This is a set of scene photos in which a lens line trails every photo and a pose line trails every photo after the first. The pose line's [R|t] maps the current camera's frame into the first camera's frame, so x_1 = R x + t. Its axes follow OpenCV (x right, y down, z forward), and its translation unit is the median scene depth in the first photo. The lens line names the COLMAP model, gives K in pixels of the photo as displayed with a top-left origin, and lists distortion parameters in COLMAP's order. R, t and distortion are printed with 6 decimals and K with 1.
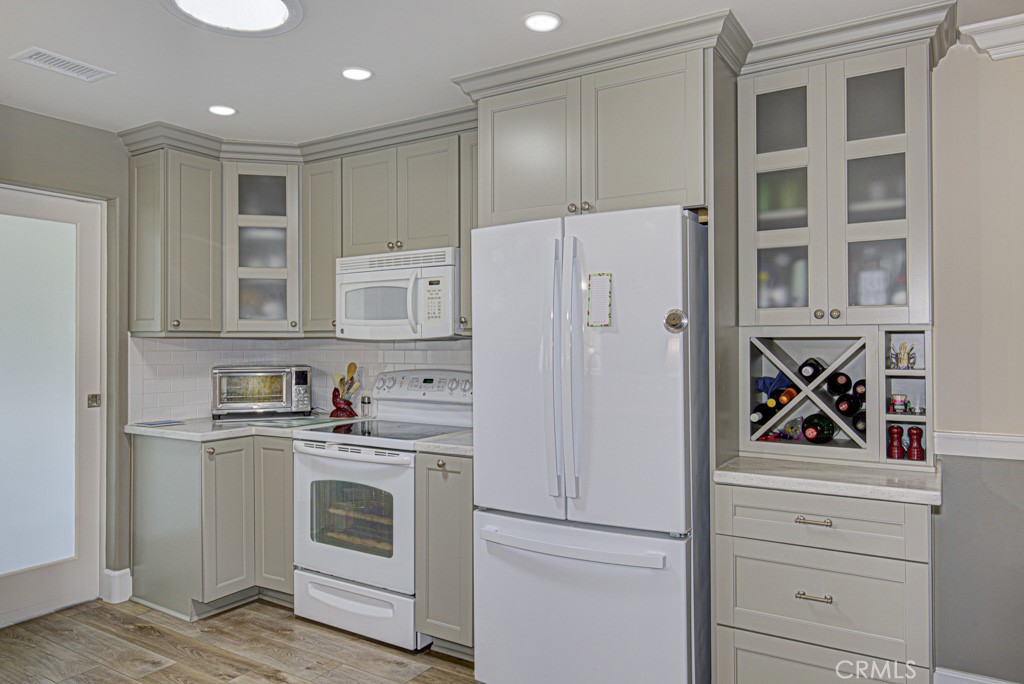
lens RADIAL K [[689.7, 0, 515.6], [0, 689.7, 336.8], [0, 0, 1]] dist [-0.000251, -0.002001]
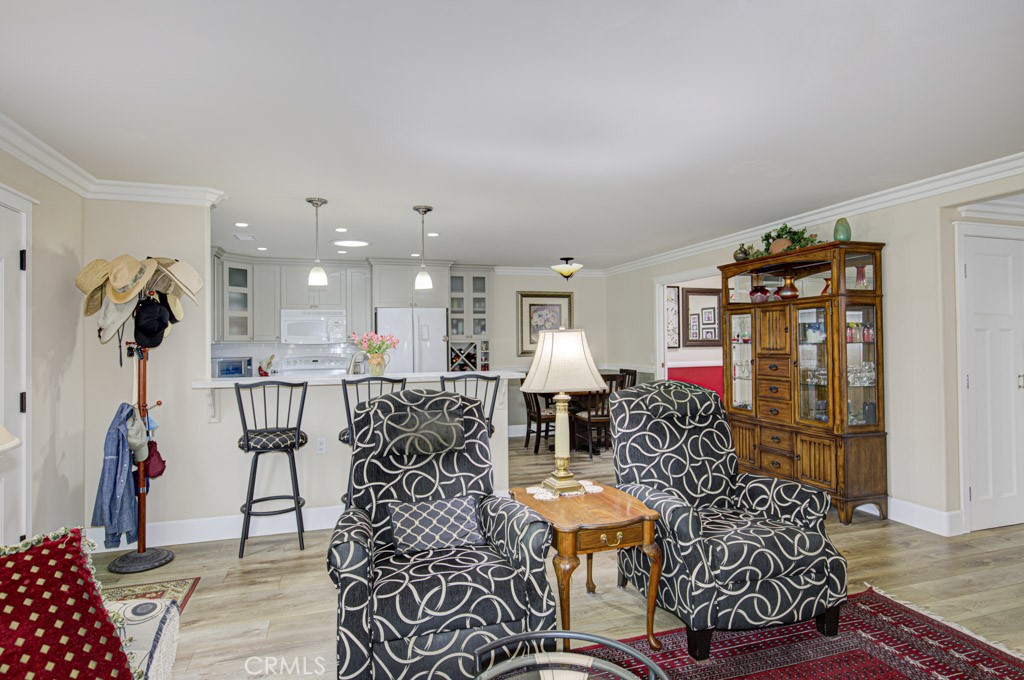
lens RADIAL K [[569.5, 0, 525.9], [0, 569.5, 333.7], [0, 0, 1]] dist [-0.017977, -0.000428]
pose [[0.631134, 0.008216, 0.775631, -1.679463], [0.002589, 0.999916, -0.012699, -0.008458], [-0.775670, 0.010022, 0.631059, -1.161826]]
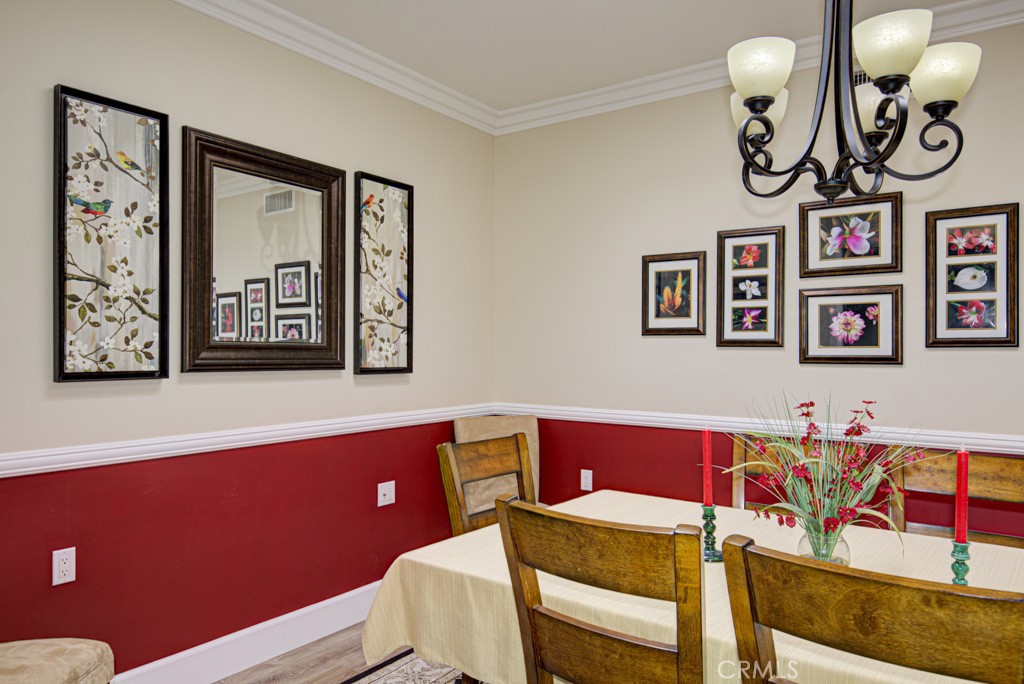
lens RADIAL K [[698.2, 0, 511.6], [0, 698.2, 360.3], [0, 0, 1]] dist [-0.000314, -0.001289]
pose [[0.072485, -0.010657, 0.997313, 0.651650], [-0.013555, 0.999840, 0.011669, -0.004269], [-0.997277, -0.014364, 0.072329, -0.264716]]
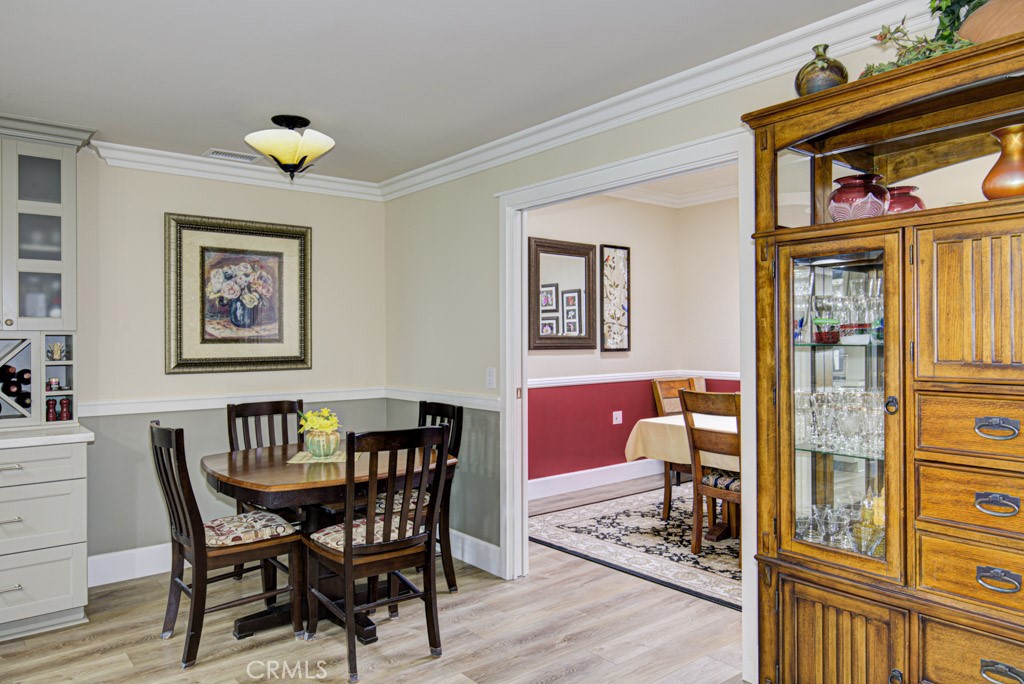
lens RADIAL K [[689.7, 0, 515.6], [0, 689.7, 336.8], [0, 0, 1]] dist [-0.000251, -0.002001]
pose [[0.322889, 0.004507, 0.946426, -0.475958], [-0.003295, 0.999988, -0.003638, -0.002230], [-0.946431, -0.001943, 0.322900, -0.377228]]
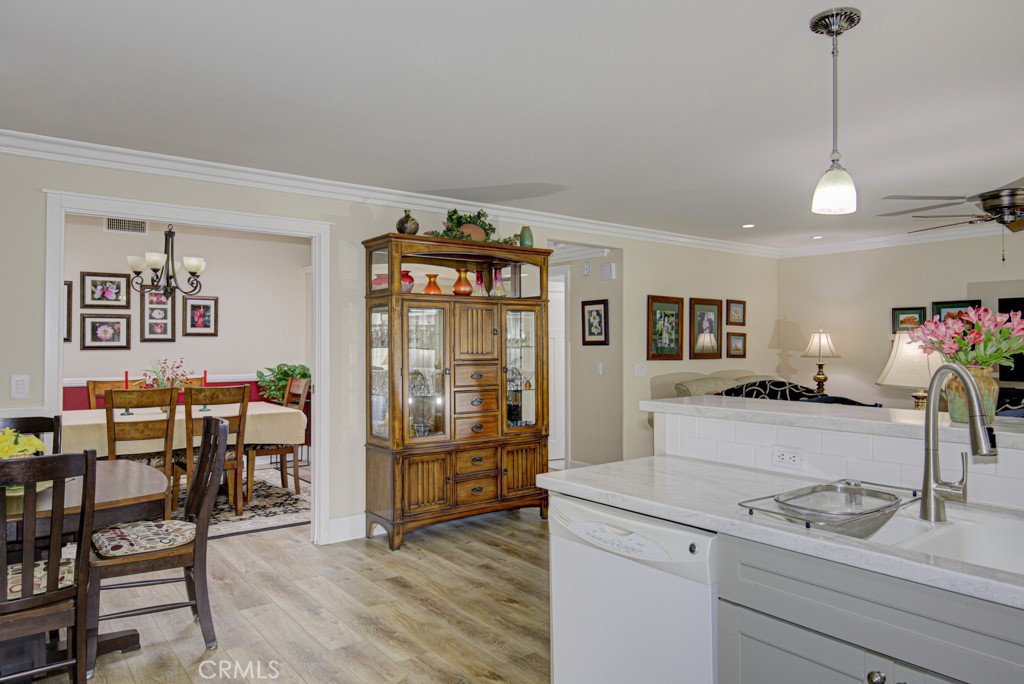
lens RADIAL K [[689.7, 0, 515.6], [0, 689.7, 336.8], [0, 0, 1]] dist [-0.000251, -0.002001]
pose [[-0.938318, 0.006708, 0.345709, -0.462157], [0.000425, 0.999833, -0.018247, 0.008028], [-0.345773, -0.016975, -0.938165, 1.173773]]
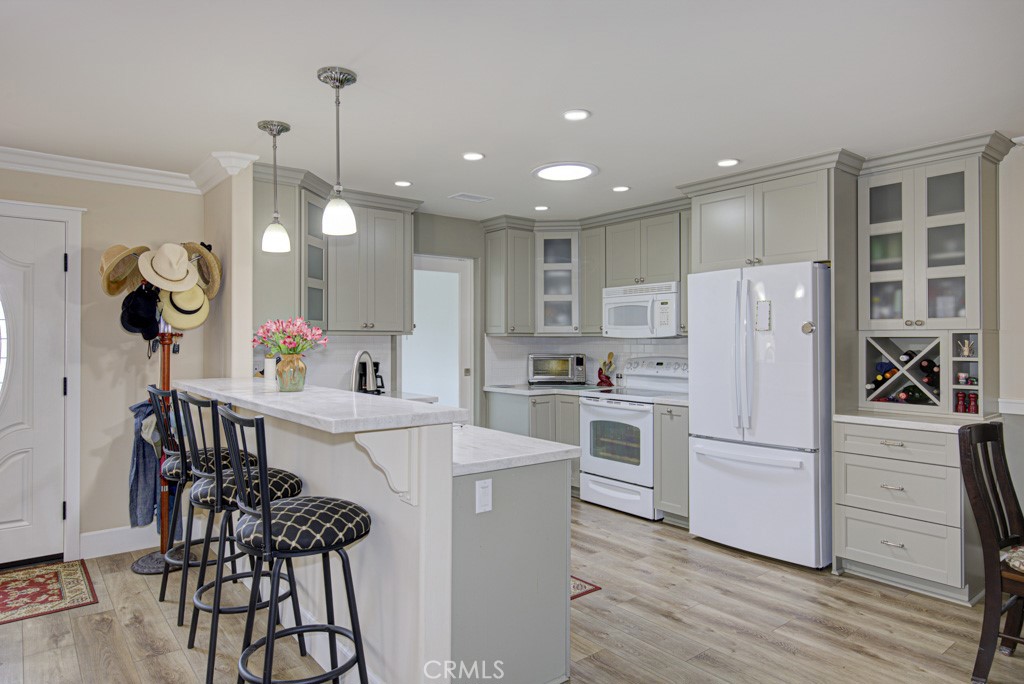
lens RADIAL K [[633.8, 0, 510.1], [0, 633.8, 335.4], [0, 0, 1]] dist [0.006337, 0.002434]
pose [[0.942770, -0.000159, -0.333444, 0.049251], [0.000764, 0.999998, 0.001681, -0.006285], [0.333443, -0.001840, 0.942768, -0.681075]]
